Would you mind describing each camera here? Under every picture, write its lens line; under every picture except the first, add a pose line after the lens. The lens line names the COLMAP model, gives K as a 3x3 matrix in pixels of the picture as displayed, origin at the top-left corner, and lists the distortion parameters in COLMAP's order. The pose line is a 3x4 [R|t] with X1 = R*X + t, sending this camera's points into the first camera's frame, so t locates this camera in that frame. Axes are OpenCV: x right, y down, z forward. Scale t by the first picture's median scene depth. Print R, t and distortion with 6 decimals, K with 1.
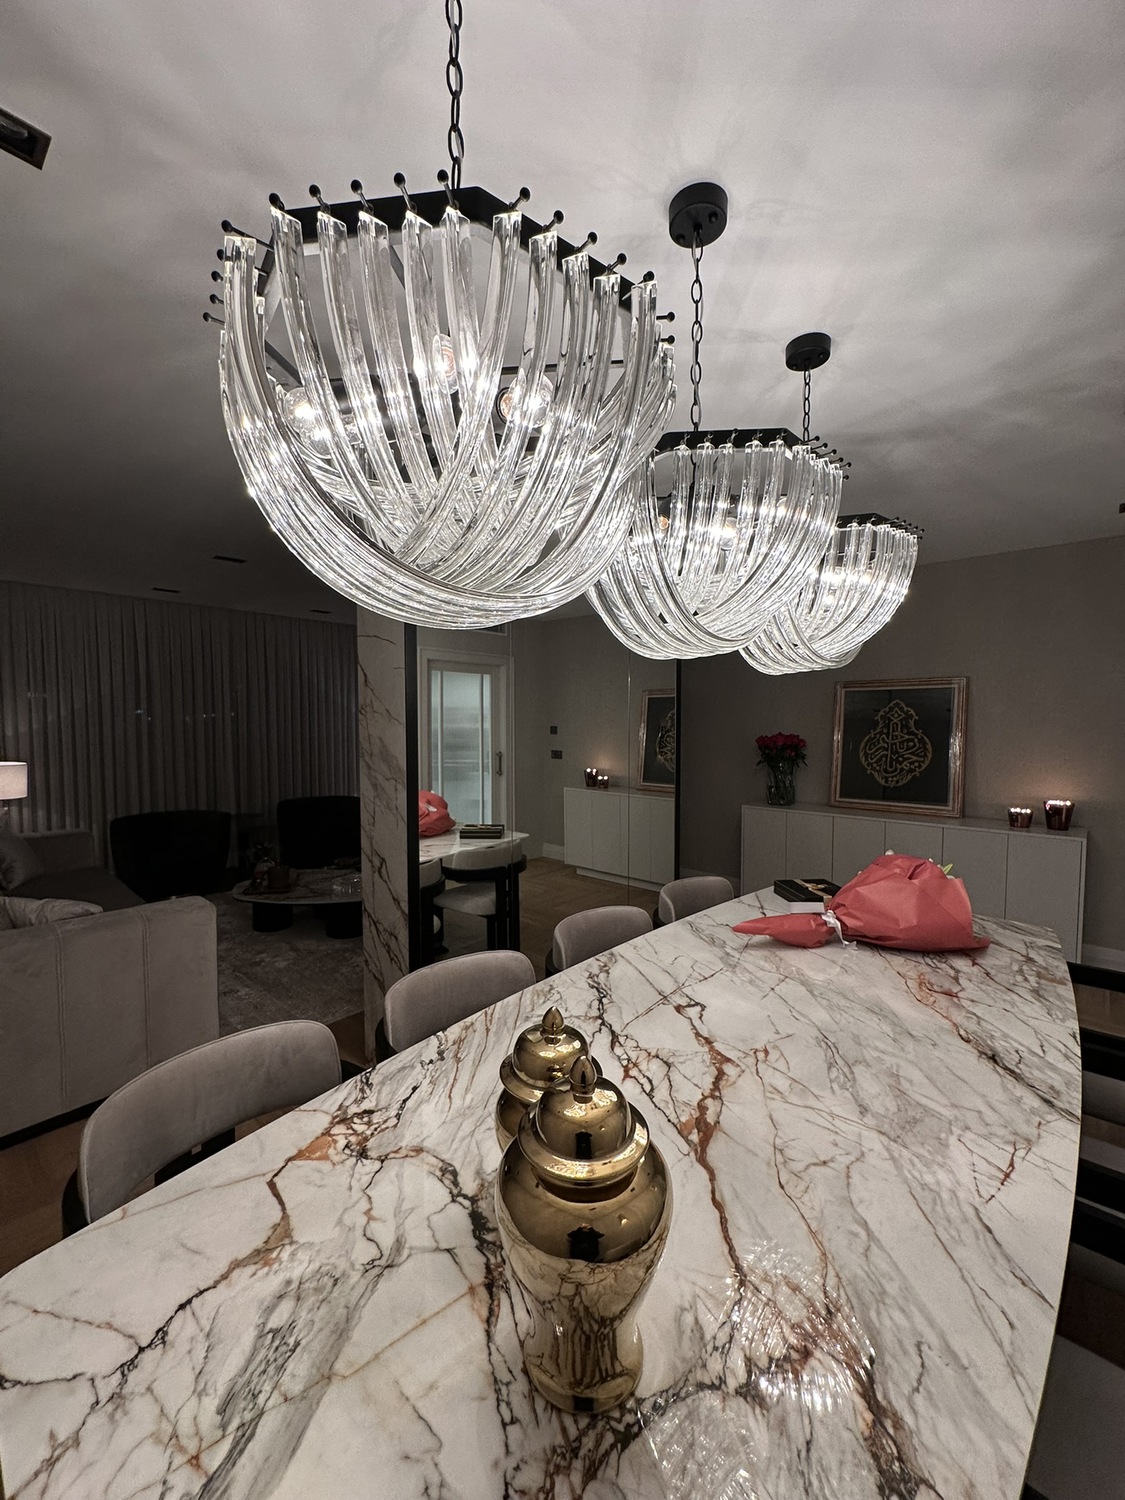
lens RADIAL K [[600.2, 0, 562.5], [0, 600.2, 750.0], [0, 0, 1]] dist [-0.000309, 0.000293]
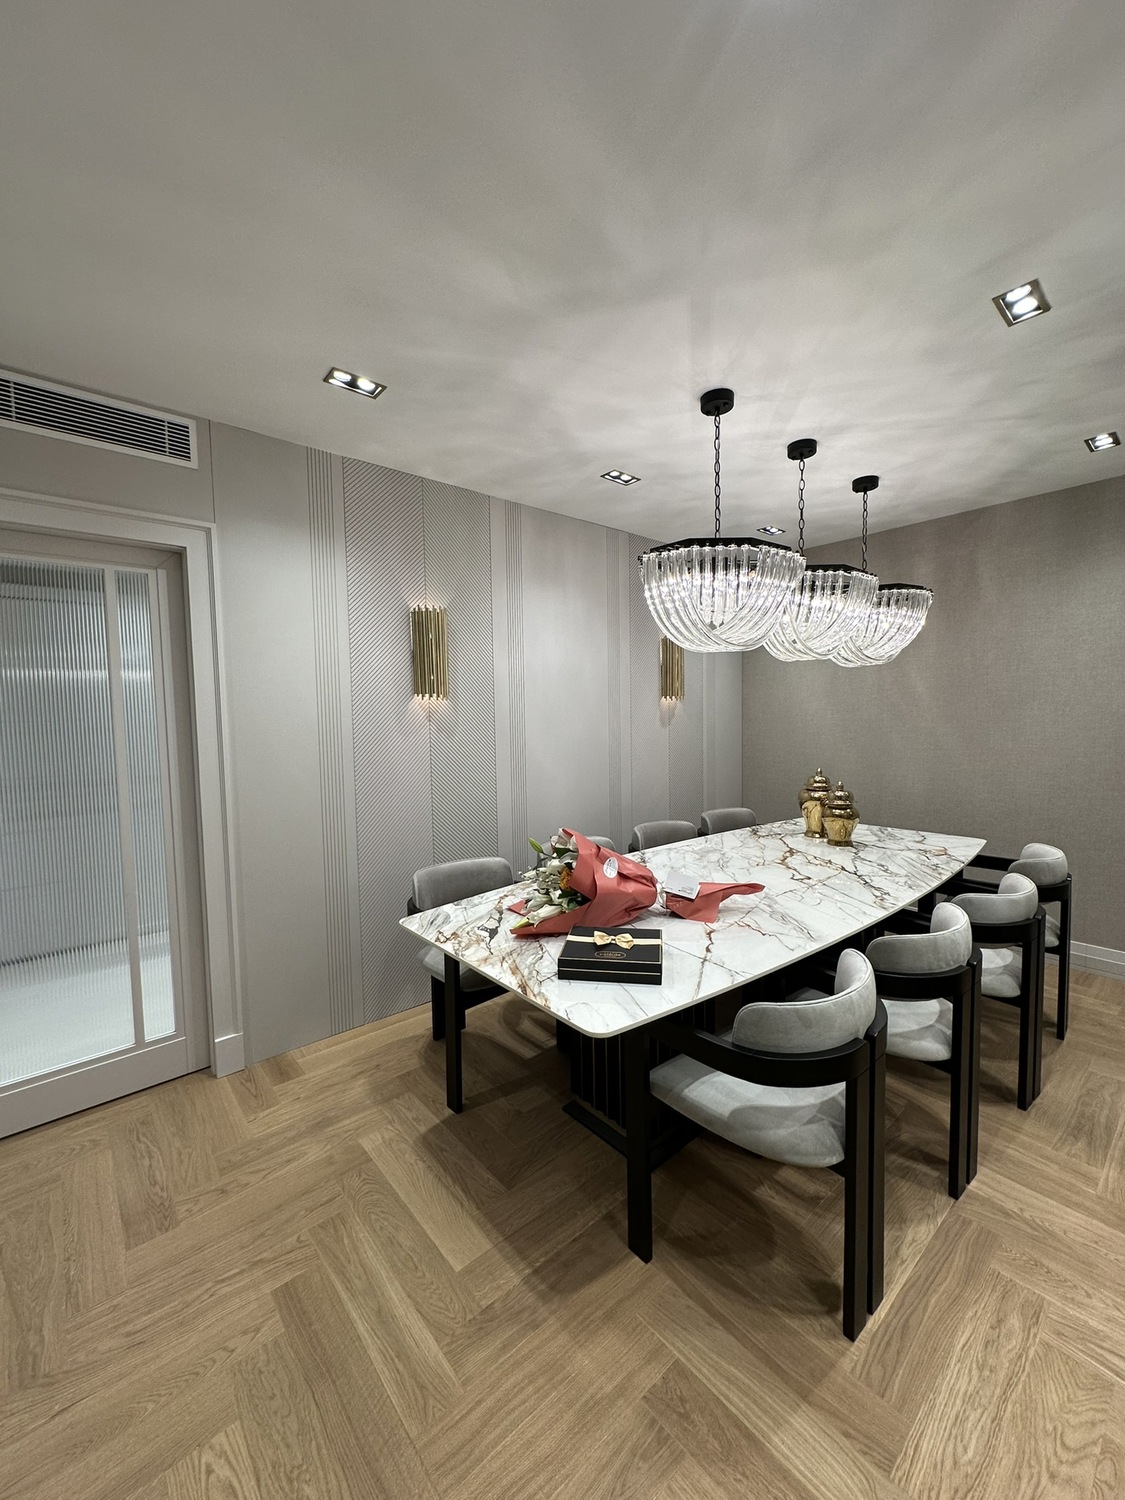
lens RADIAL K [[600.2, 0, 562.5], [0, 600.2, 750.0], [0, 0, 1]] dist [-0.000309, 0.000293]
pose [[-0.992122, 0.010026, 0.124876, 0.513479], [0.022957, 0.994463, 0.102546, -0.055150], [-0.123157, 0.104604, -0.986859, 2.106709]]
